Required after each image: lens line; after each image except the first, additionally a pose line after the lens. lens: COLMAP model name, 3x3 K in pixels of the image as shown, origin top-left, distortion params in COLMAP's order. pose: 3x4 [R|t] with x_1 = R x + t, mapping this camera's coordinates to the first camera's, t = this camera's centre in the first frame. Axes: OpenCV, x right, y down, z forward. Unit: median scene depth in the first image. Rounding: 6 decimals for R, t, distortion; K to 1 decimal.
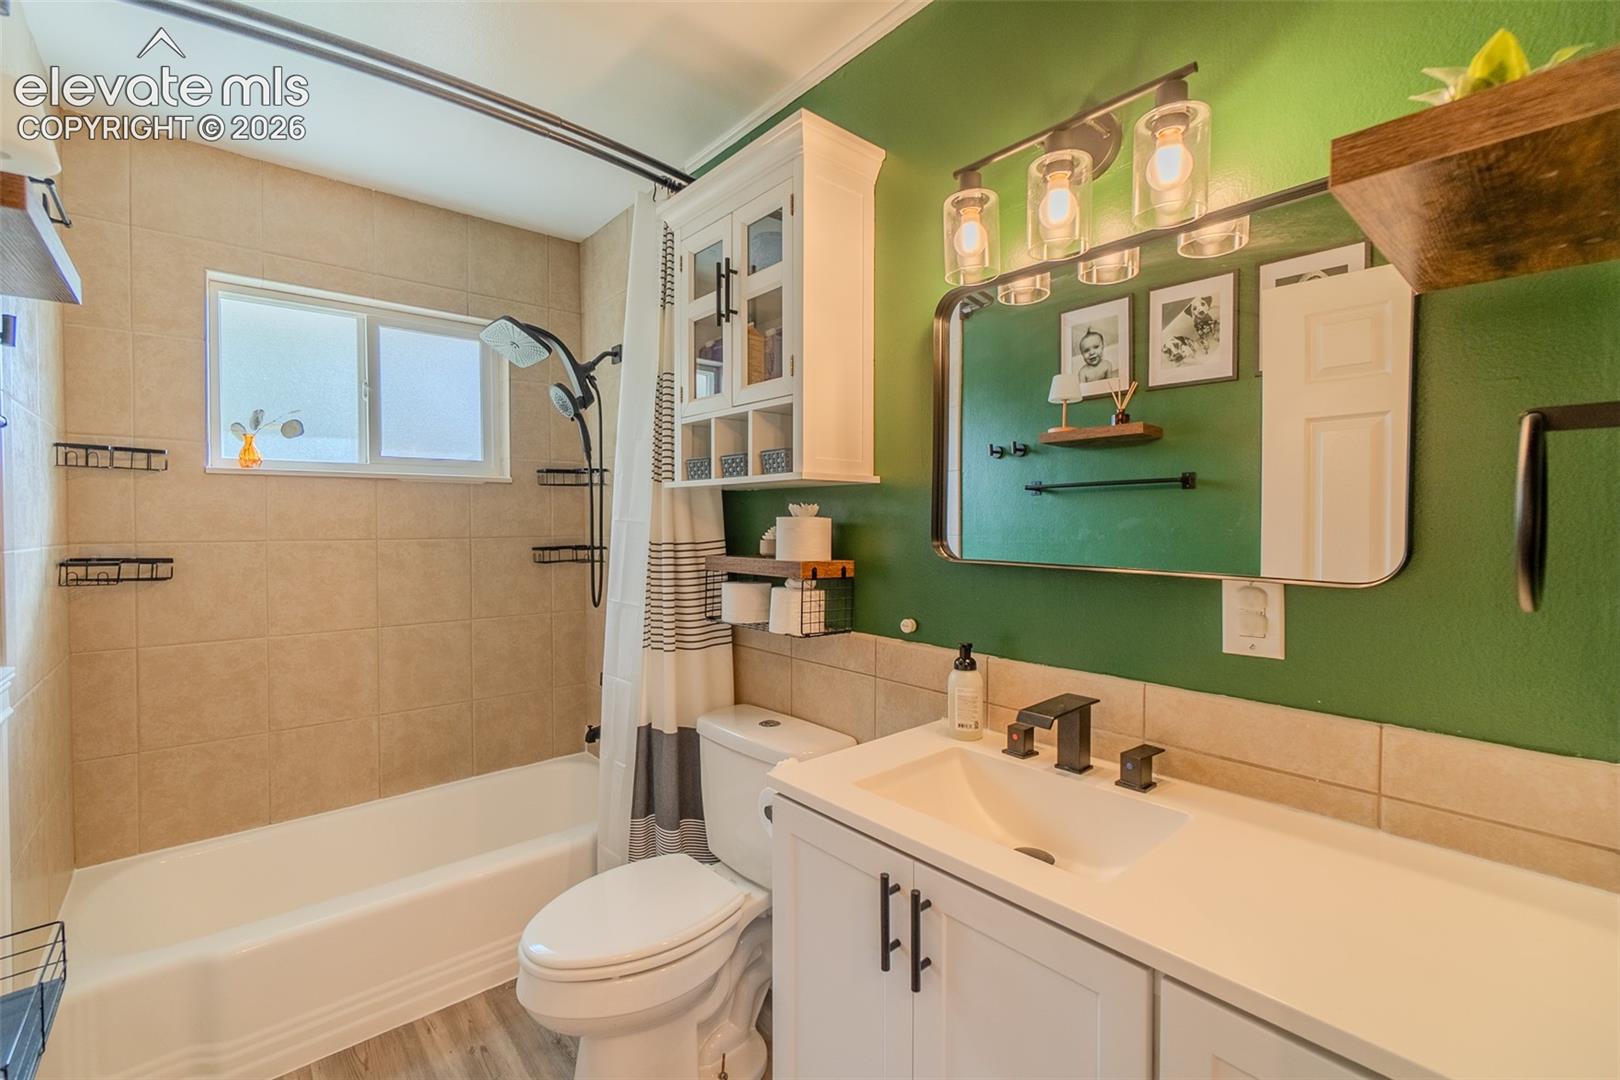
lens RADIAL K [[701.4, 0, 791.9], [0, 701.4, 533.8], [0, 0, 1]] dist [0.000664, 0.000245]
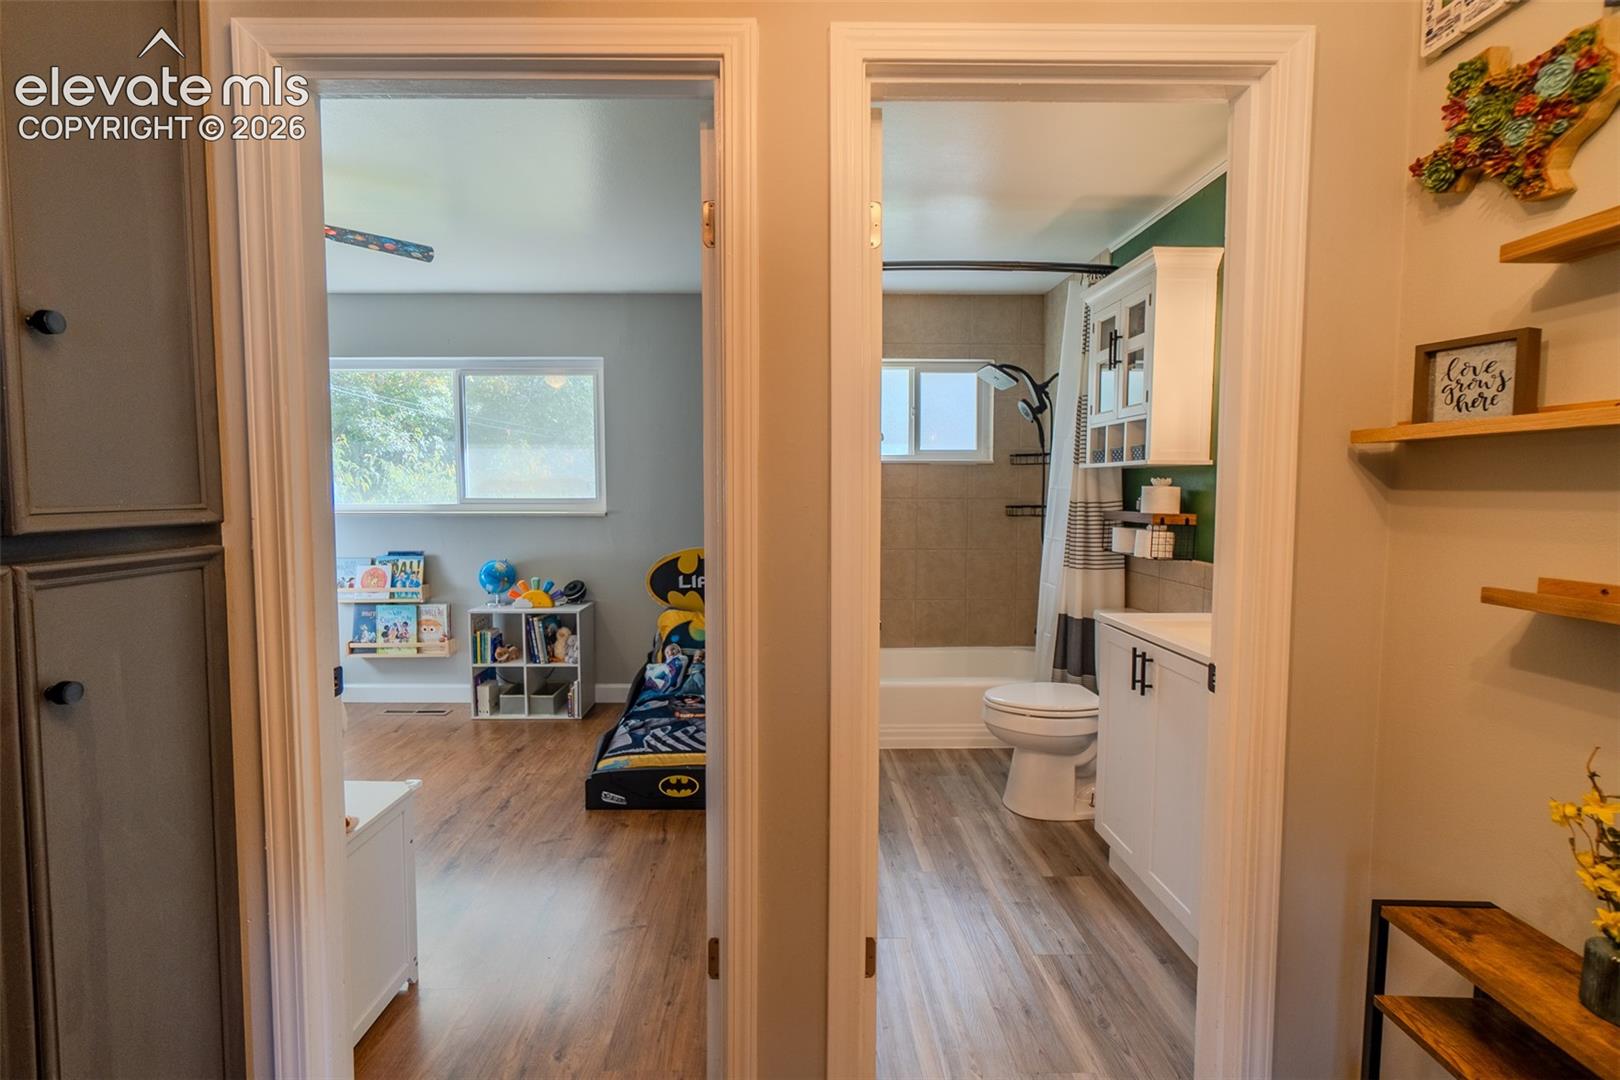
lens RADIAL K [[701.4, 0, 791.9], [0, 701.4, 533.8], [0, 0, 1]] dist [0.000664, 0.000245]
pose [[0.777047, 0.042880, -0.627981, 0.330409], [-0.013894, 0.998602, 0.050995, 0.012907], [0.629290, -0.030900, 0.776556, -0.689474]]
